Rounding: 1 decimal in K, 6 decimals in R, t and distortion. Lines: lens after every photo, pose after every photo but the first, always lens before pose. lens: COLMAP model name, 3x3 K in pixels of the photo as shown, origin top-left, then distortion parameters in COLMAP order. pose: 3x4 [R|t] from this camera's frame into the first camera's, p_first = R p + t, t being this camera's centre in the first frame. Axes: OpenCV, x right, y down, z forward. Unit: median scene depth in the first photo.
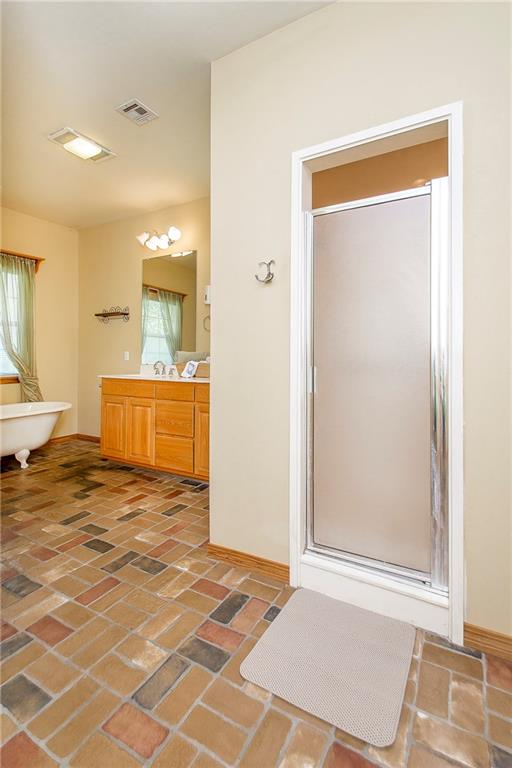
lens RADIAL K [[335.3, 0, 256.3], [0, 335.3, 355.4], [0, 0, 1]] dist [0.001553, -0.000294]
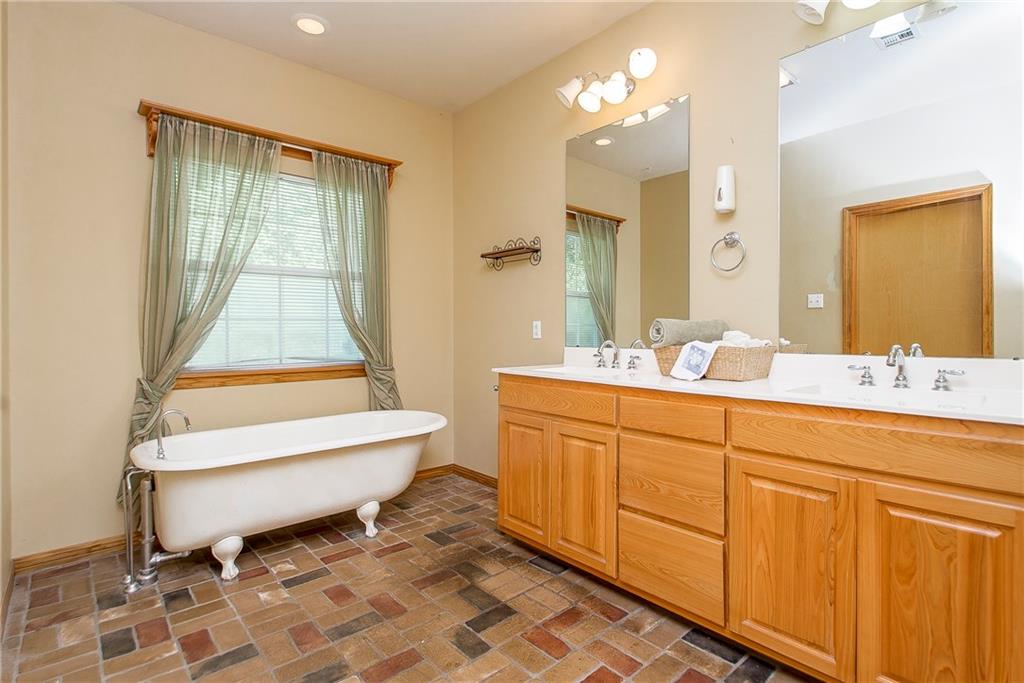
lens RADIAL K [[447.1, 0, 500.3], [0, 447.1, 338.5], [0, 0, 1]] dist [0.001553, -0.000294]
pose [[0.933803, 0.002592, -0.357778, -0.207079], [0.006123, 0.999712, 0.023224, -0.001553], [0.357735, -0.023878, 0.933518, 0.354490]]
